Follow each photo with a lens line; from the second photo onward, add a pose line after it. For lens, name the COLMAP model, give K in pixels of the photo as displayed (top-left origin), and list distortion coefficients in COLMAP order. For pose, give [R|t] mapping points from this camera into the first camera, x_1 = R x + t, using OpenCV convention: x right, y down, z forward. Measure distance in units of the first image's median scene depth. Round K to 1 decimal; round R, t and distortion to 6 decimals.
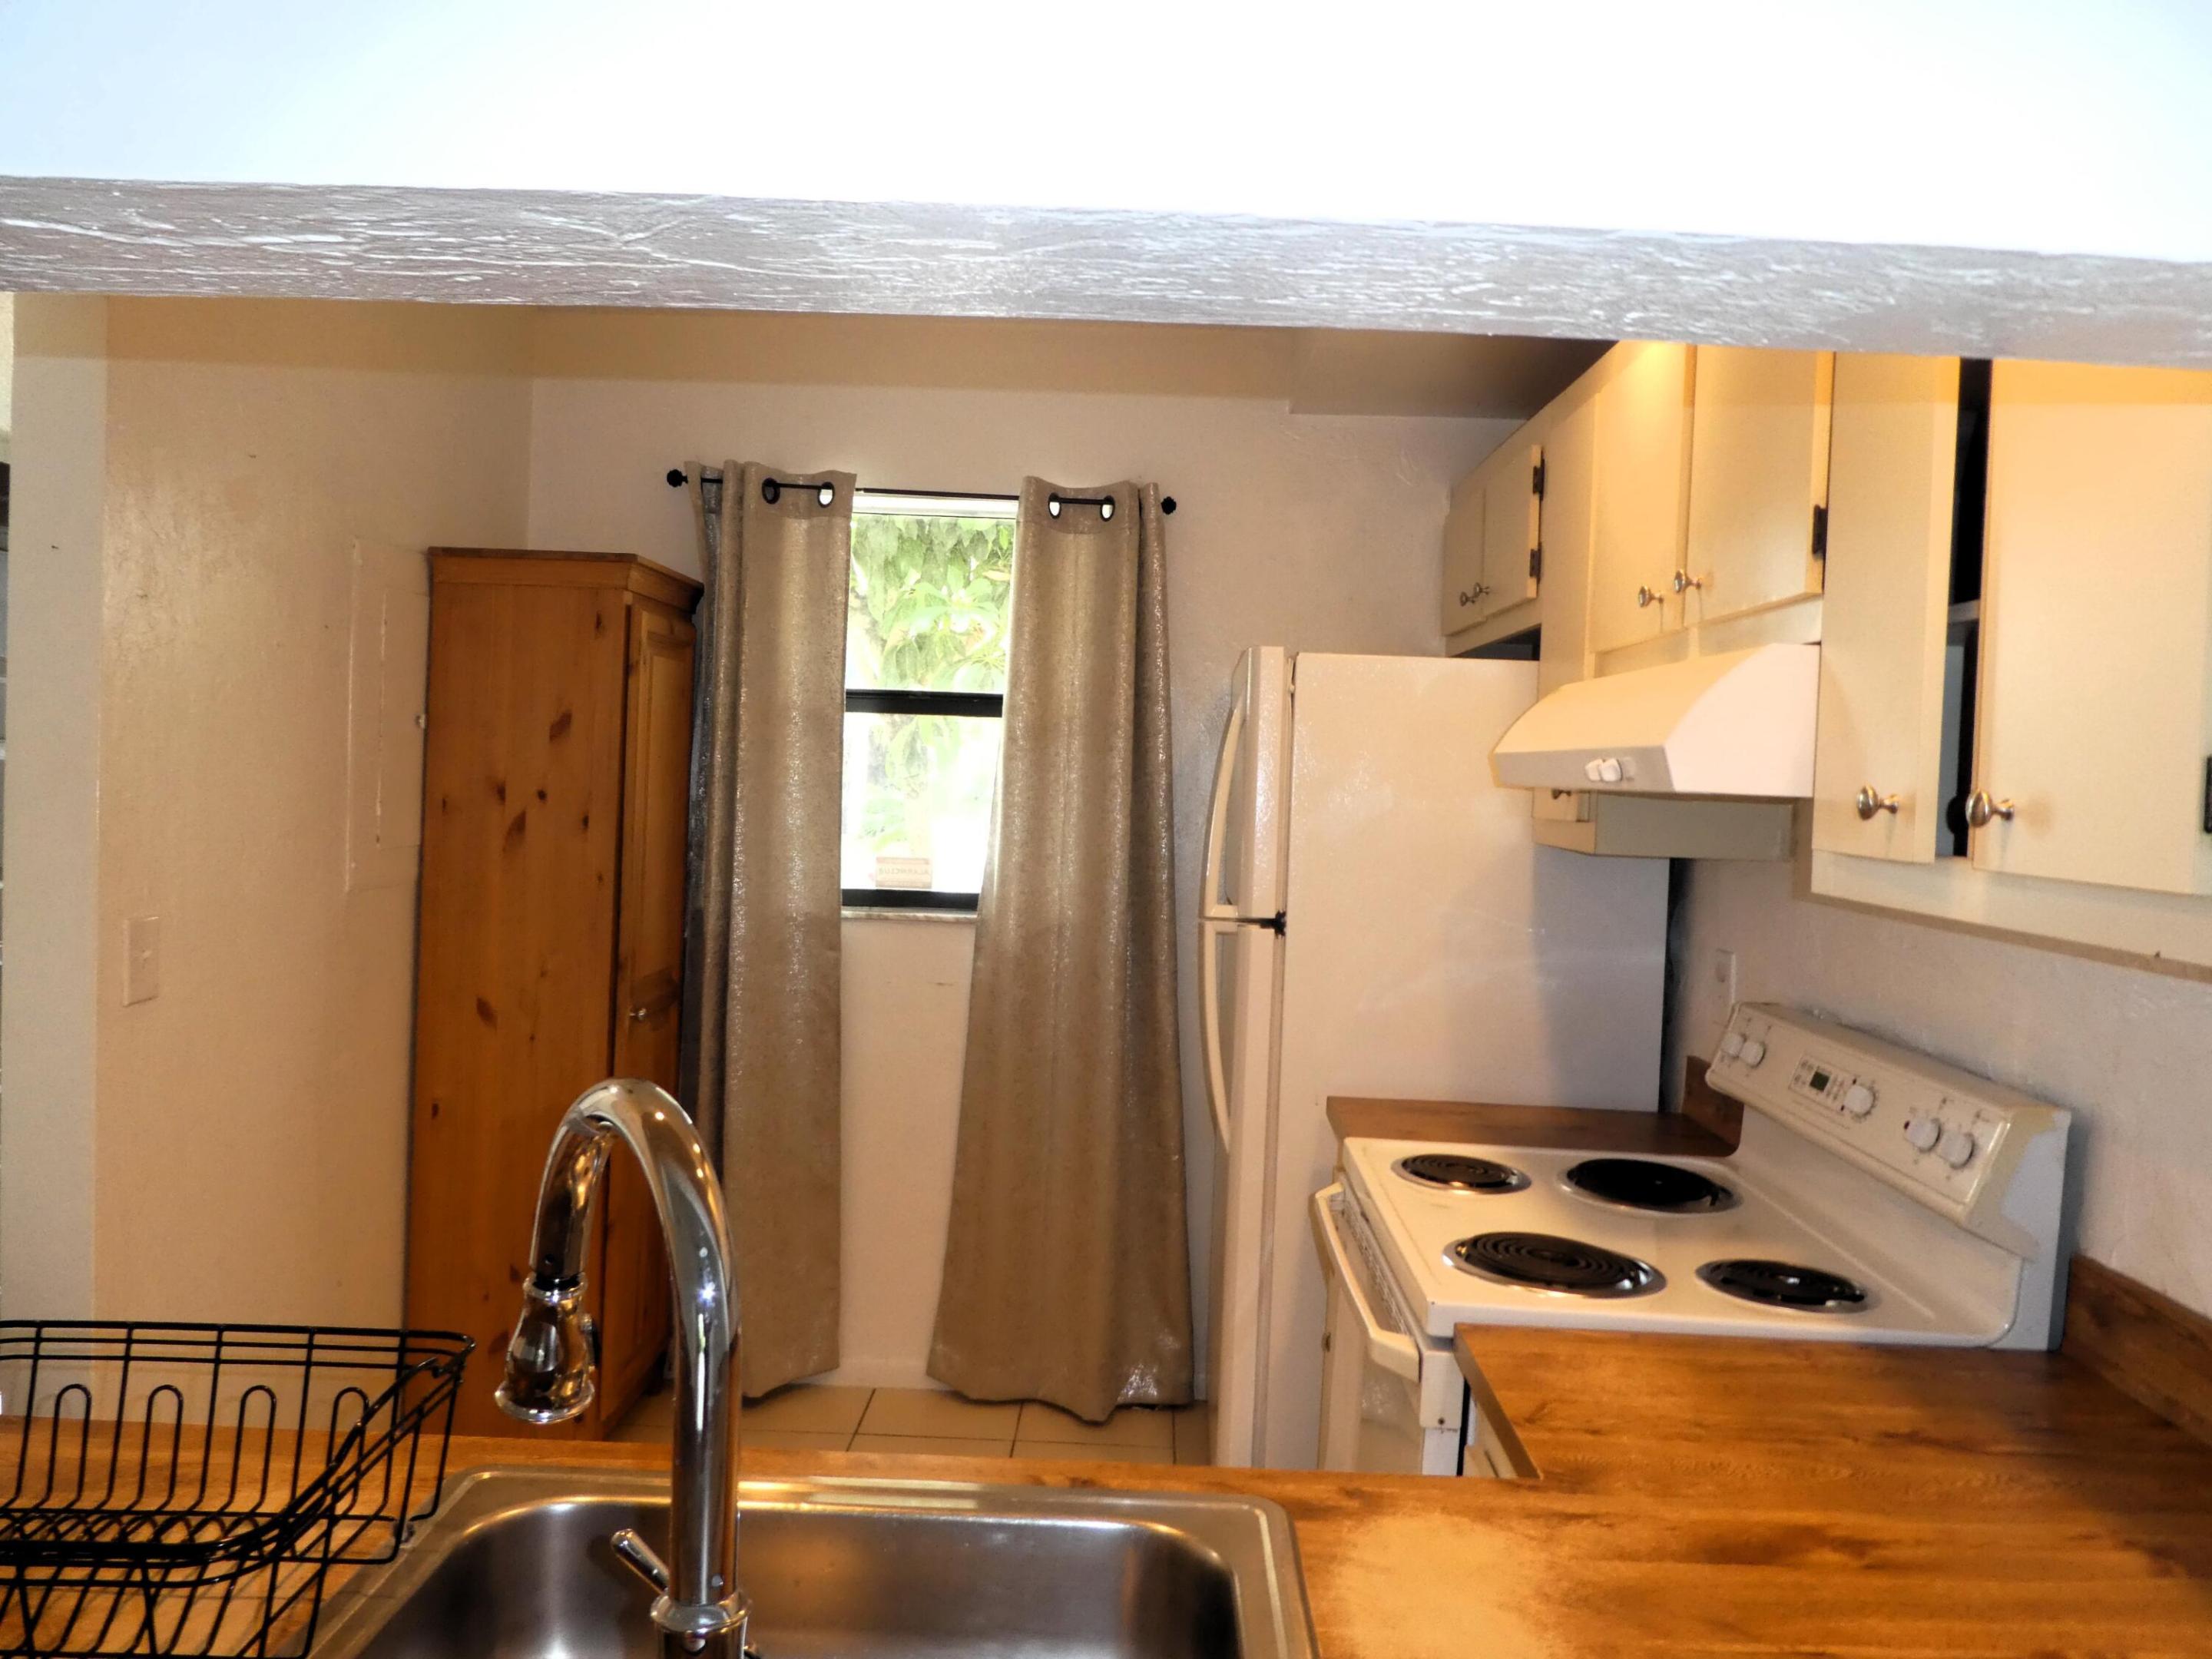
lens RADIAL K [[1591.7, 0, 1120.5], [0, 1591.7, 823.4], [0, 0, 1]] dist [-0.032670, 0.004677]
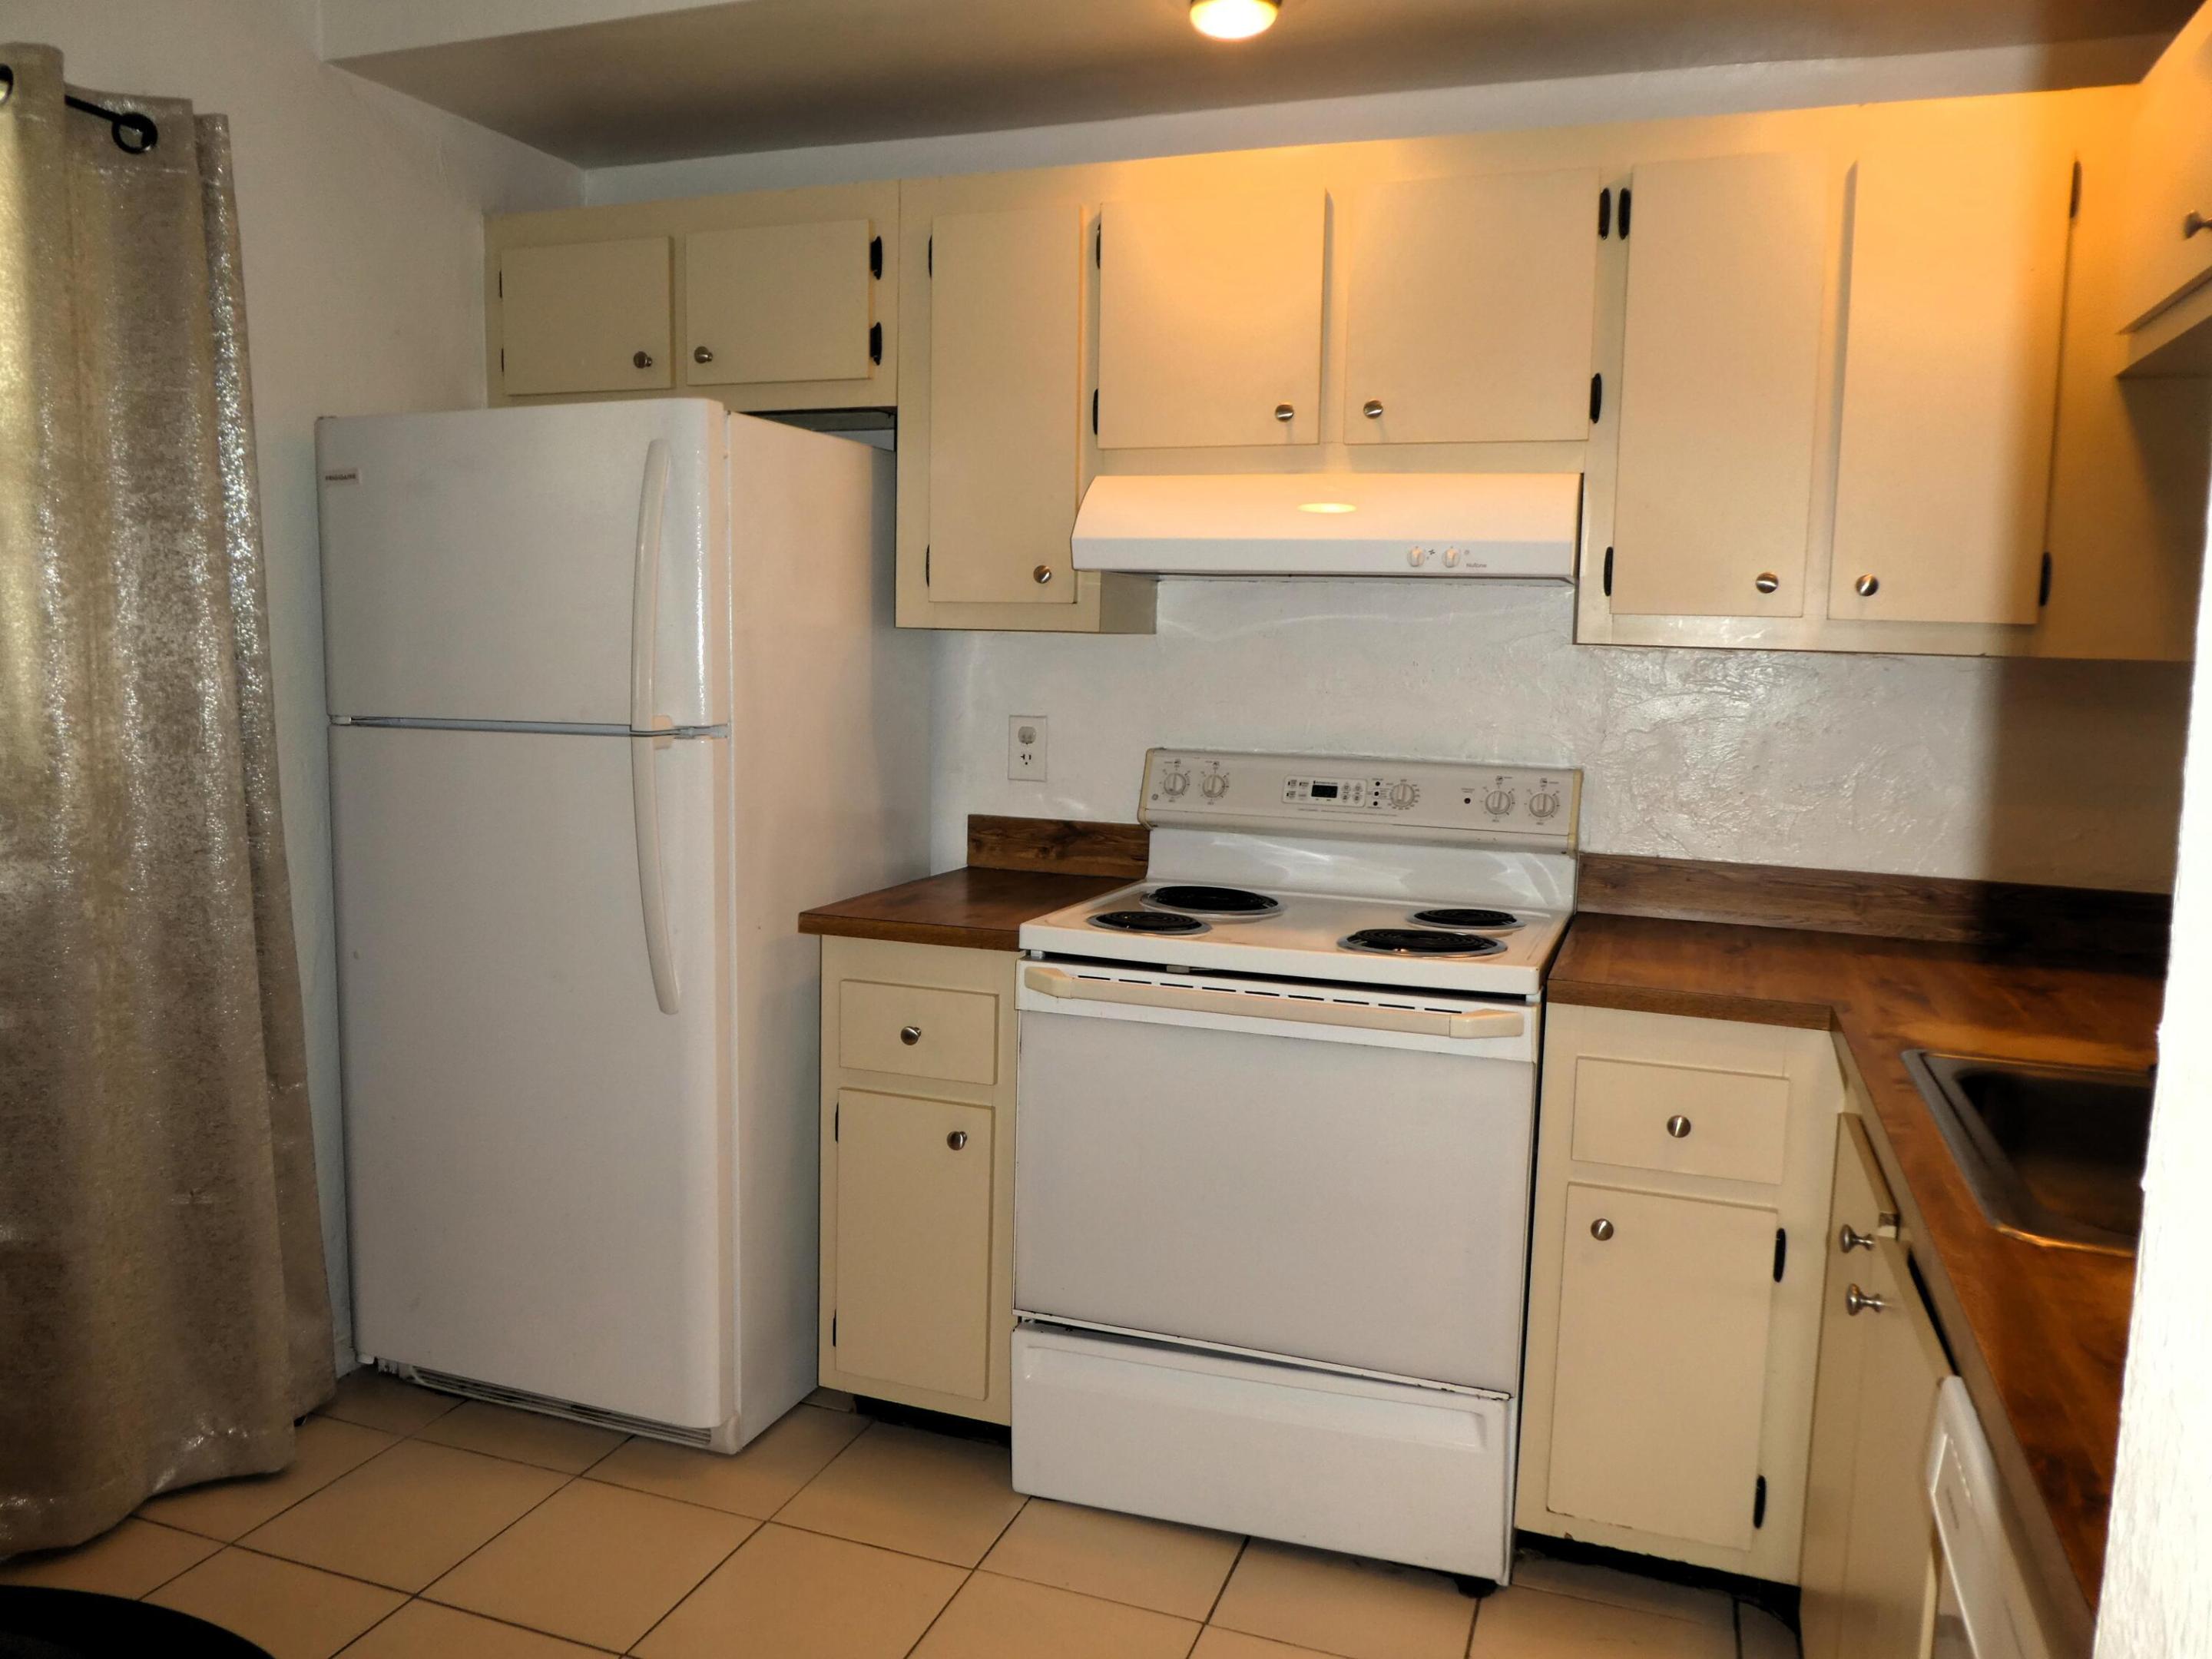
lens RADIAL K [[1591.7, 0, 1120.5], [0, 1591.7, 823.4], [0, 0, 1]] dist [-0.032670, 0.004677]
pose [[0.323103, -0.137412, 0.936335, -0.753991], [0.021604, 0.990215, 0.137864, -0.000815], [-0.946117, -0.024315, 0.322910, 0.612524]]
